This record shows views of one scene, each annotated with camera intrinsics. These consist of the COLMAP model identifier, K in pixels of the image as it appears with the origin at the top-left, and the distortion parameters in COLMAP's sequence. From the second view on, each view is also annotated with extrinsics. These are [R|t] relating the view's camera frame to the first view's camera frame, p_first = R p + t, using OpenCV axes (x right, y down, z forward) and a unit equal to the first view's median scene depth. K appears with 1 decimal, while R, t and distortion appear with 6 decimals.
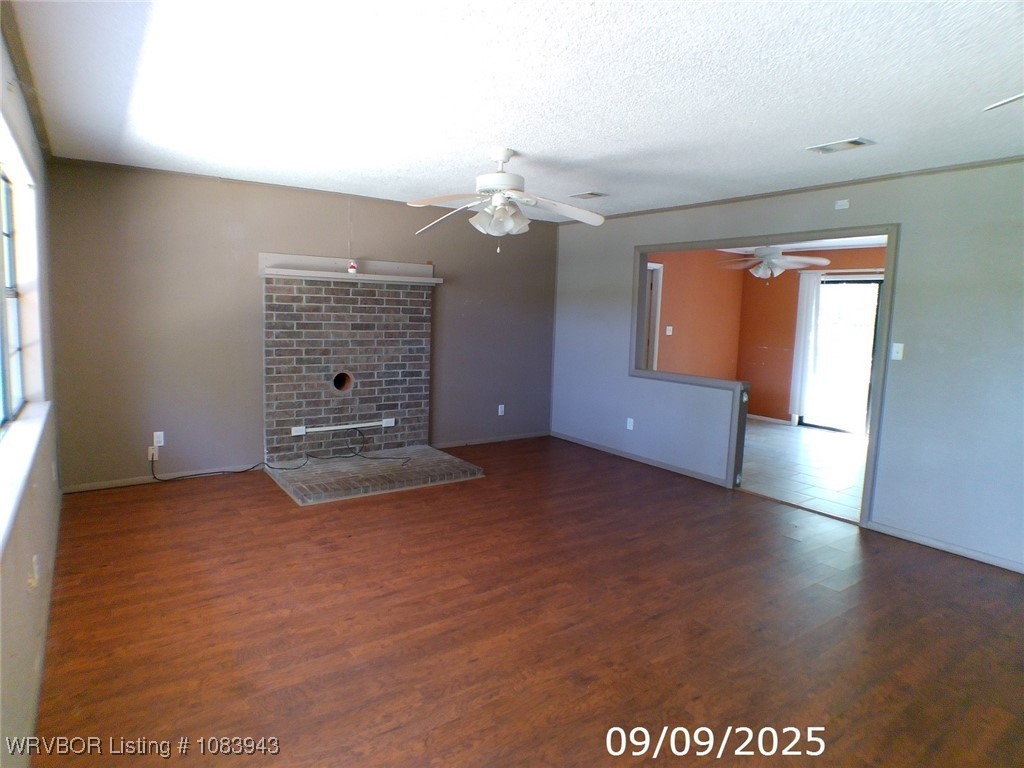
lens RADIAL K [[609.2, 0, 491.6], [0, 609.2, 376.9], [0, 0, 1]] dist [-0.037751, -0.002465]
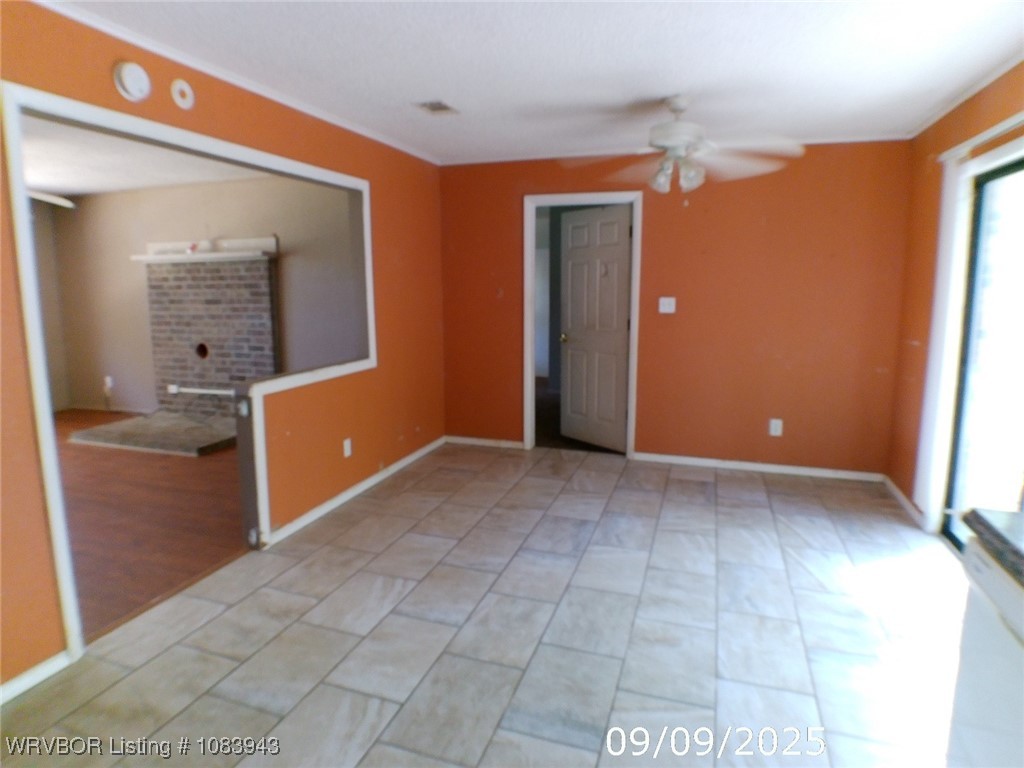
lens RADIAL K [[609.2, 0, 491.6], [0, 609.2, 376.9], [0, 0, 1]] dist [-0.037751, -0.002465]
pose [[0.591908, 0.088051, -0.801182, 0.972318], [-0.064483, 0.996002, 0.061823, -0.048091], [0.803422, 0.015069, 0.595219, 0.765497]]
